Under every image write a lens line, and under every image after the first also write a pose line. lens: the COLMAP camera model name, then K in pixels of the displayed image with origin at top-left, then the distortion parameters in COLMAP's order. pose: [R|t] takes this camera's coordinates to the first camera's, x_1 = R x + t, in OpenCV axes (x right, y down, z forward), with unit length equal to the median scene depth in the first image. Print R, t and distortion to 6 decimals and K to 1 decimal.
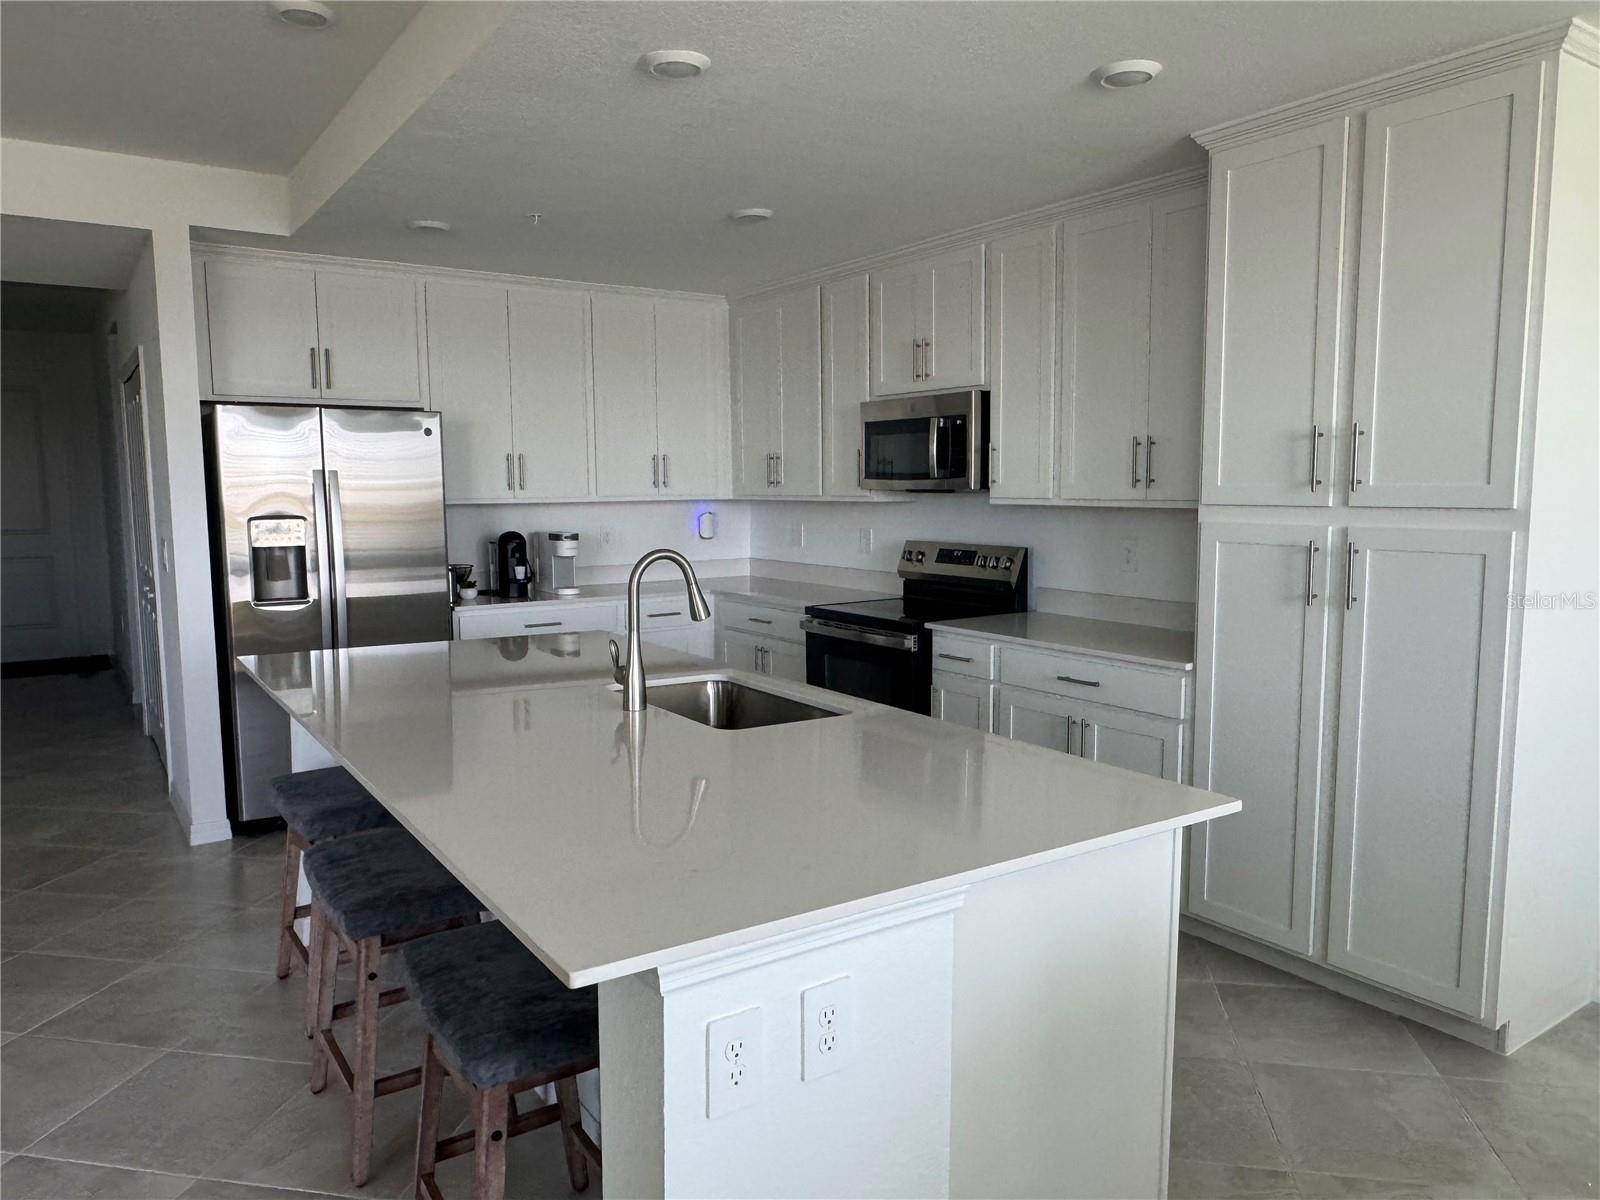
lens RADIAL K [[1118.2, 0, 790.5], [0, 1118.2, 598.6], [0, 0, 1]] dist [-0.007557, -0.000567]
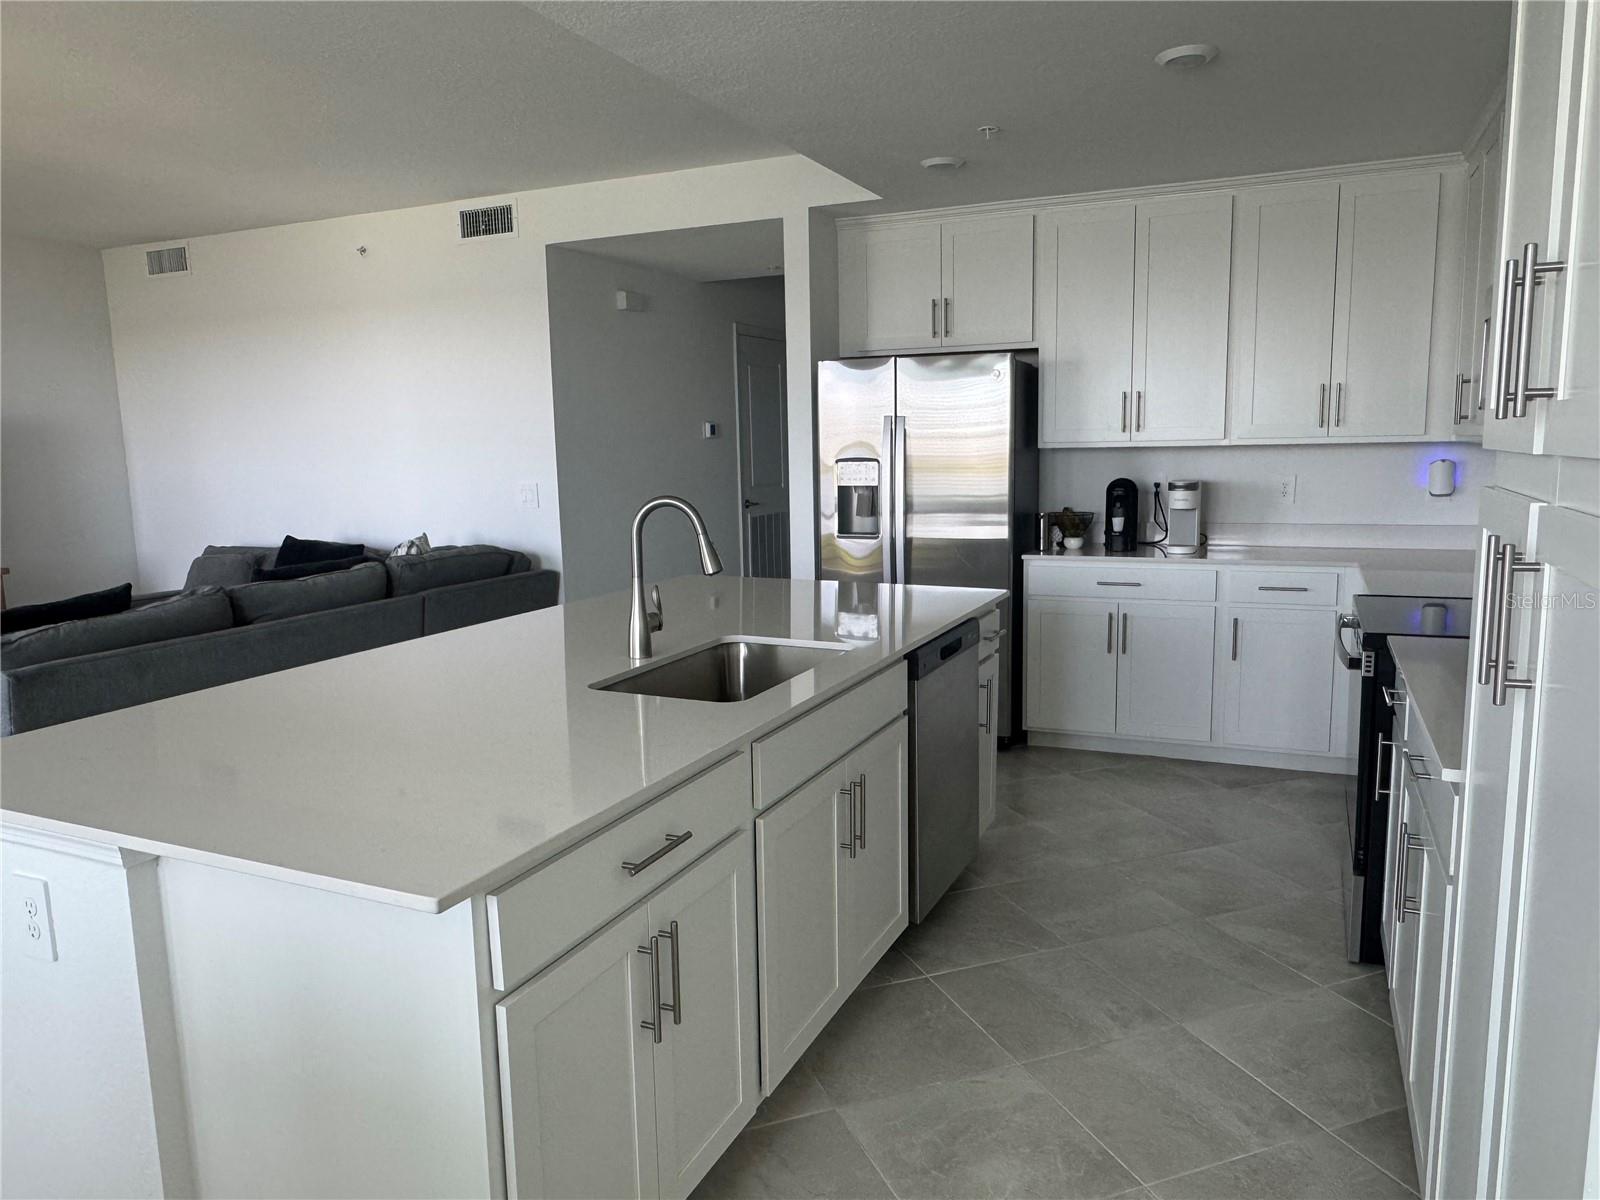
lens RADIAL K [[1118.2, 0, 806.0], [0, 1118.2, 600.6], [0, 0, 1]] dist [-0.007557, -0.000567]
pose [[0.537350, 0.112802, -0.835781, 0.440038], [-0.070536, 0.993554, 0.088746, -0.027514], [0.840404, 0.011265, 0.541843, 0.339597]]
